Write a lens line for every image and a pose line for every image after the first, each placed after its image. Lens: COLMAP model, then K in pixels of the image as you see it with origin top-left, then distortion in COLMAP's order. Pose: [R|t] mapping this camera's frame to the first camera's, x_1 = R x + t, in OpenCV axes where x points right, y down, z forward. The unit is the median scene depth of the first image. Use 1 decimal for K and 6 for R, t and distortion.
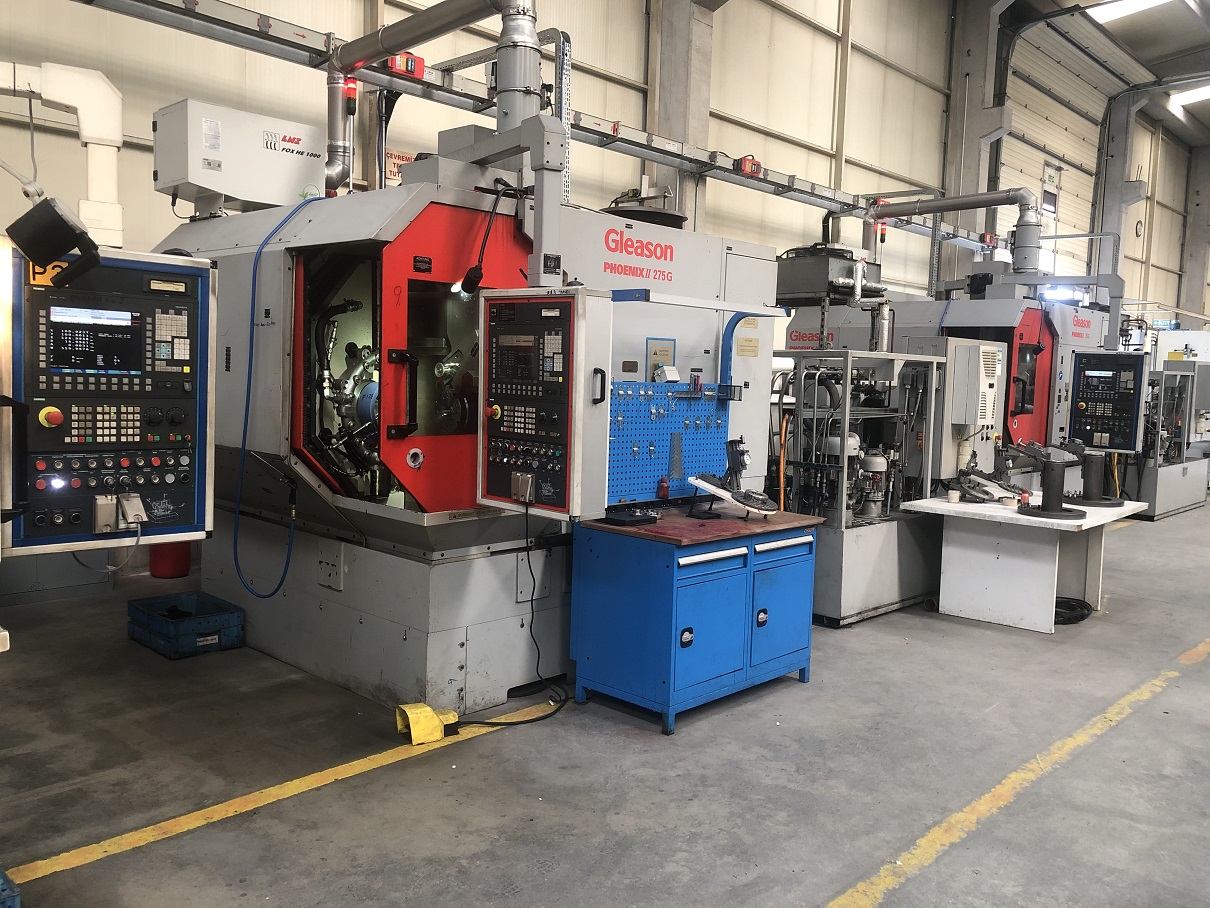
lens RADIAL K [[985.6, 0, 605.0], [0, 985.6, 454.0], [0, 0, 1]] dist [0.010977, 0.001582]
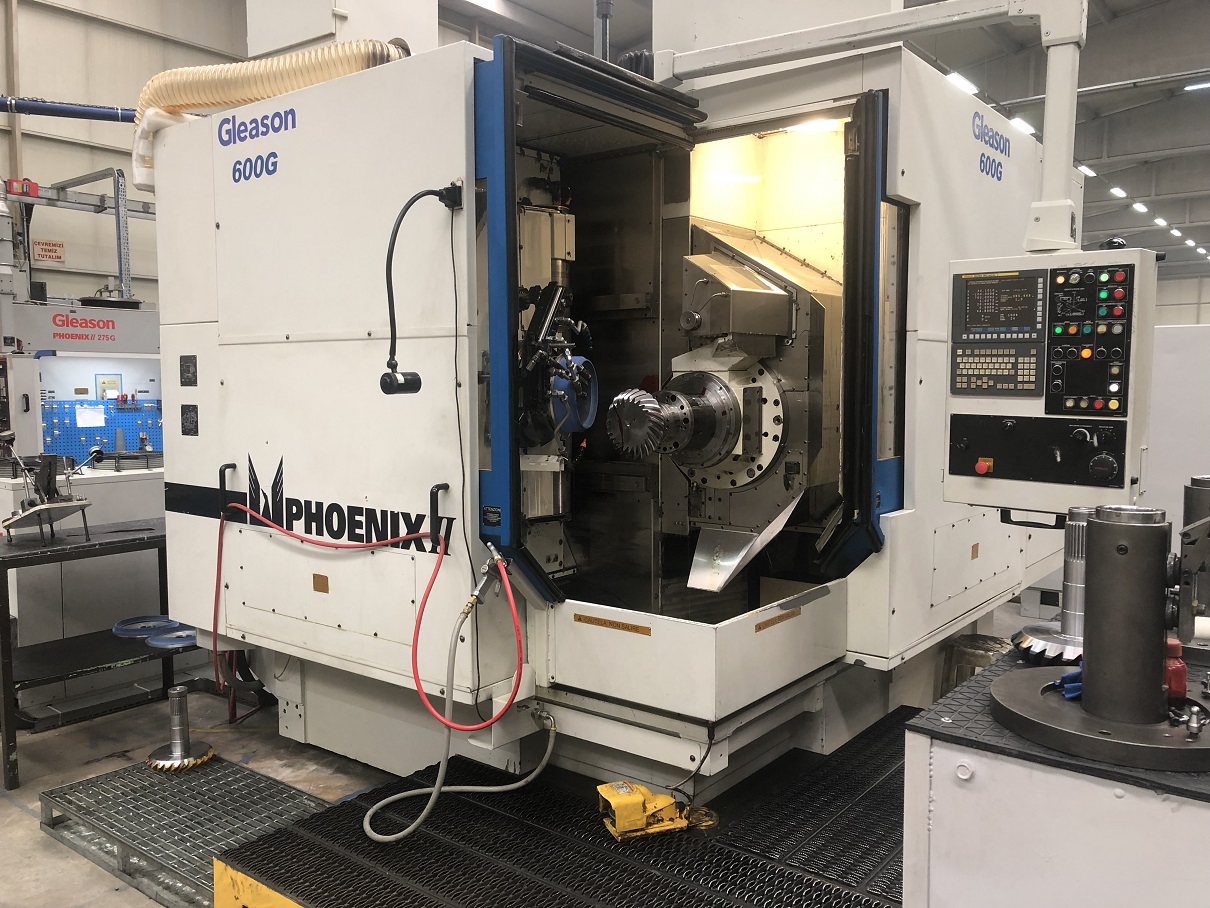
lens RADIAL K [[976.5, 0, 605.0], [0, 976.5, 454.0], [0, 0, 1]] dist [0.006992, 0.010500]
pose [[0.994715, -0.043038, 0.093215, 0.809168], [0.044178, 0.998972, -0.010193, 0.083371], [-0.092680, 0.014257, 0.995594, -0.835402]]
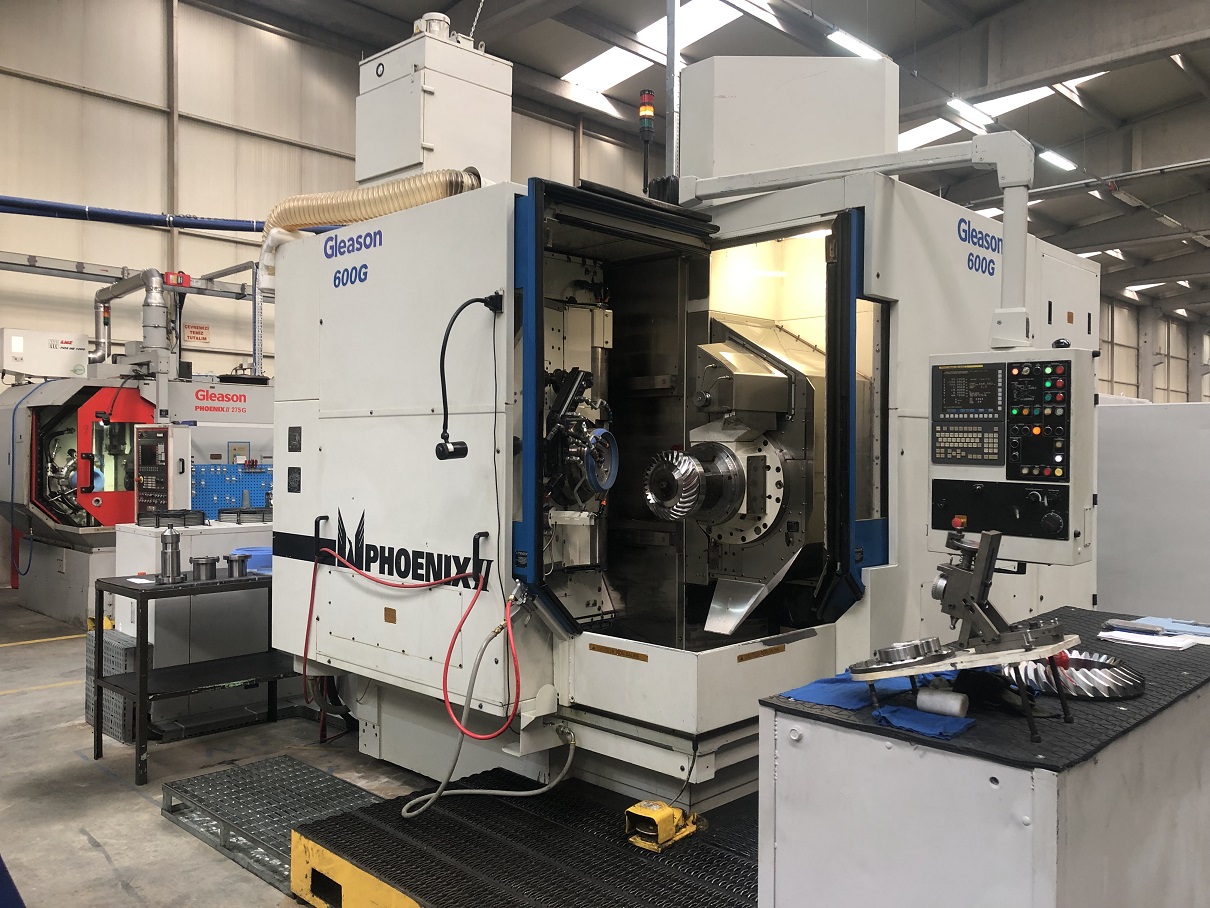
lens RADIAL K [[966.5, 0, 605.0], [0, 966.5, 454.0], [0, 0, 1]] dist [0.011542, -0.003472]
pose [[0.999465, -0.028321, -0.016379, 0.872464], [0.026809, 0.995925, -0.086104, 0.098170], [0.018751, 0.085619, 0.996152, -0.961595]]
